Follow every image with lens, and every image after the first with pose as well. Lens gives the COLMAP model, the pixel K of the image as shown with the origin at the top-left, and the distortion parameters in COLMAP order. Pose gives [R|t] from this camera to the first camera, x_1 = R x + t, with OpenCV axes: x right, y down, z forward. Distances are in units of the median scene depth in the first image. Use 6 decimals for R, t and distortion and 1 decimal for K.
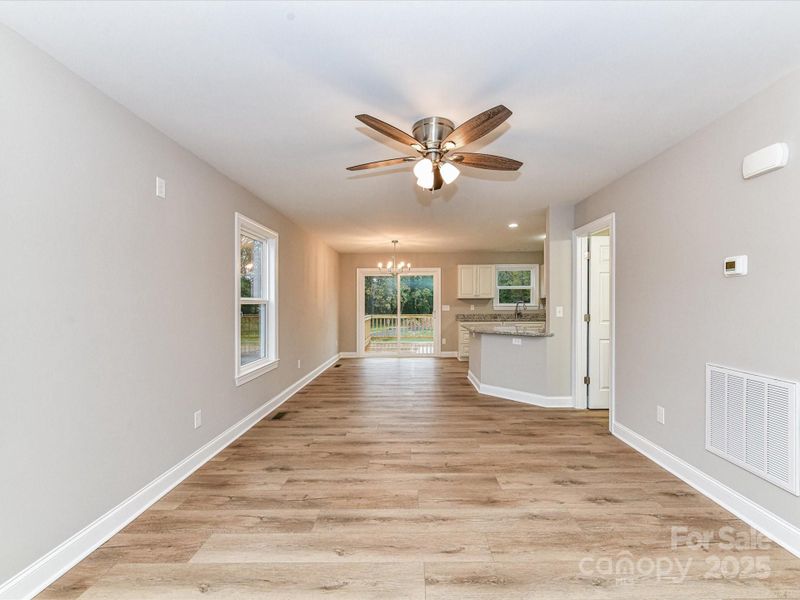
lens RADIAL K [[359.3, 0, 414.0], [0, 359.3, 305.7], [0, 0, 1]] dist [0.002663, -0.000332]
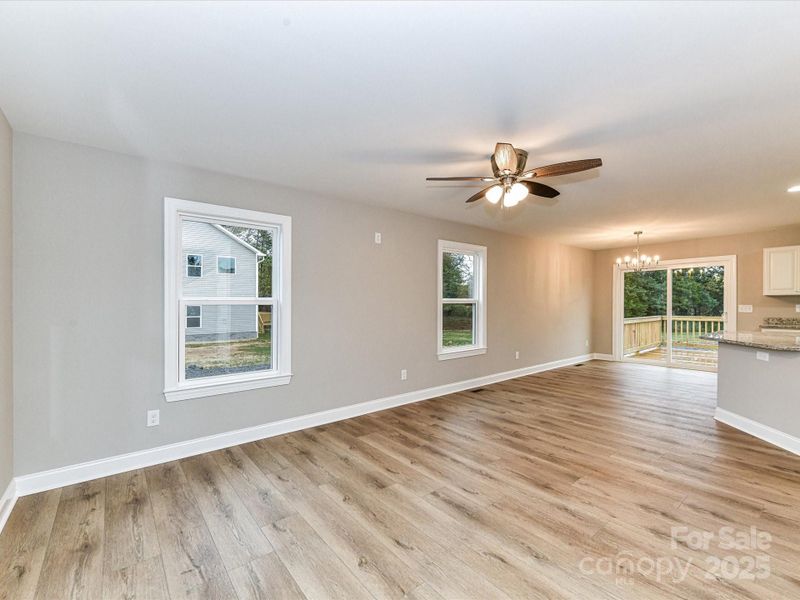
lens RADIAL K [[355.7, 0, 402.8], [0, 355.7, 303.0], [0, 0, 1]] dist [0.003247, -0.000734]
pose [[0.632622, 0.002409, -0.774457, 0.657027], [-0.004582, 0.999989, -0.000633, -0.005744], [0.774447, 0.003949, 0.632626, -0.013458]]
